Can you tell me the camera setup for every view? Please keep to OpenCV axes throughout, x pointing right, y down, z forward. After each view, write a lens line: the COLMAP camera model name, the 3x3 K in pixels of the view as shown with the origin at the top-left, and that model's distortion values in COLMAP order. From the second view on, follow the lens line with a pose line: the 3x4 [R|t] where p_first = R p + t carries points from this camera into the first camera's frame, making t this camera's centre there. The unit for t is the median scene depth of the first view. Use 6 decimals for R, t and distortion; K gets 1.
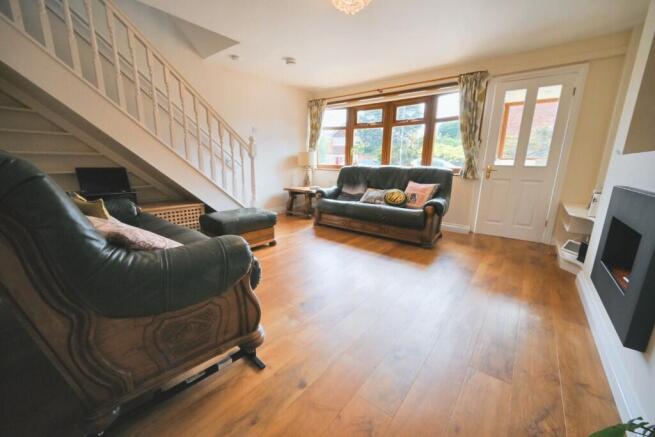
lens RADIAL K [[258.3, 0, 325.7], [0, 258.3, 219.5], [0, 0, 1]] dist [-0.000523, -0.000269]
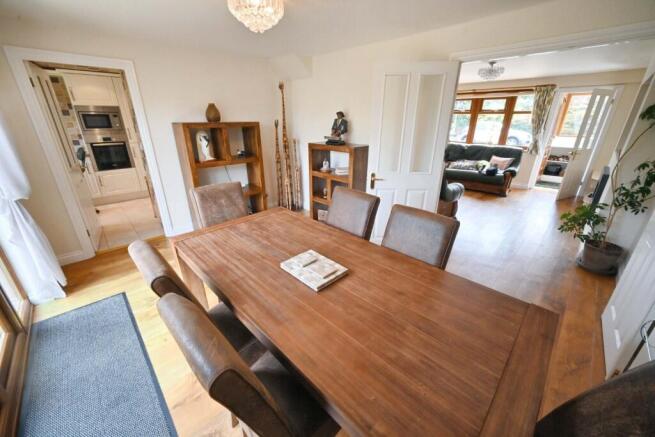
lens RADIAL K [[258.3, 0, 325.7], [0, 258.3, 219.5], [0, 0, 1]] dist [-0.000523, -0.000269]
pose [[0.992396, 0.033072, -0.118560, -0.526740], [-0.014575, 0.988024, 0.153607, 0.014358], [0.122221, -0.150711, 0.980994, -0.798486]]
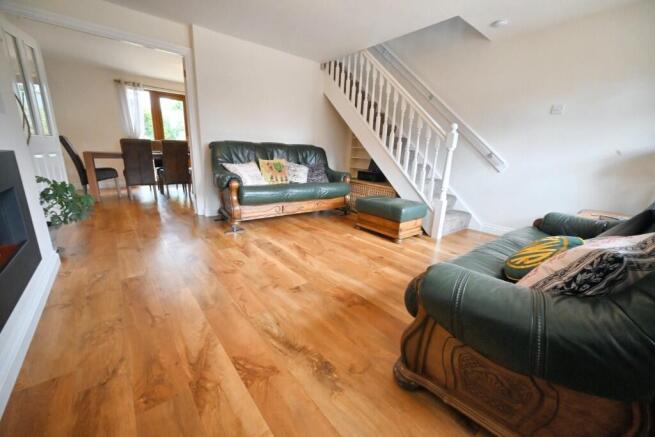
lens RADIAL K [[258.3, 0, 325.7], [0, 258.3, 219.5], [0, 0, 1]] dist [-0.000523, -0.000269]
pose [[-0.213090, 0.228873, -0.949847, 0.636788], [-0.257077, 0.924785, 0.280507, -0.152602], [0.942605, 0.303958, -0.138224, 0.779909]]
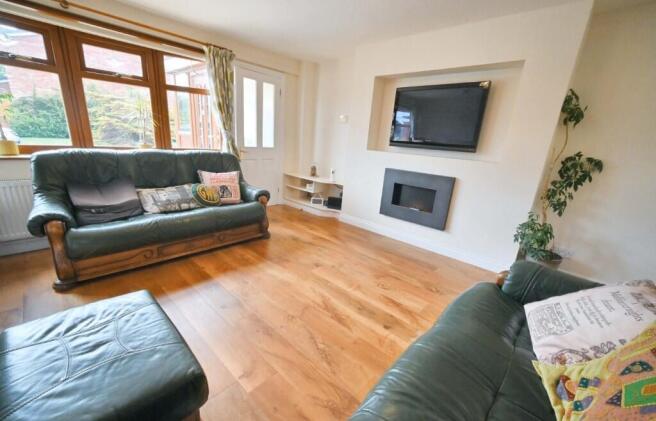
lens RADIAL K [[267.8, 0, 325.7], [0, 267.8, 221.6], [0, 0, 1]] dist [-0.001268, -0.000254]
pose [[0.086370, -0.308004, 0.947456, -0.493745], [0.153320, 0.943790, 0.292836, -0.192966], [-0.984395, 0.119971, 0.128738, 0.560021]]
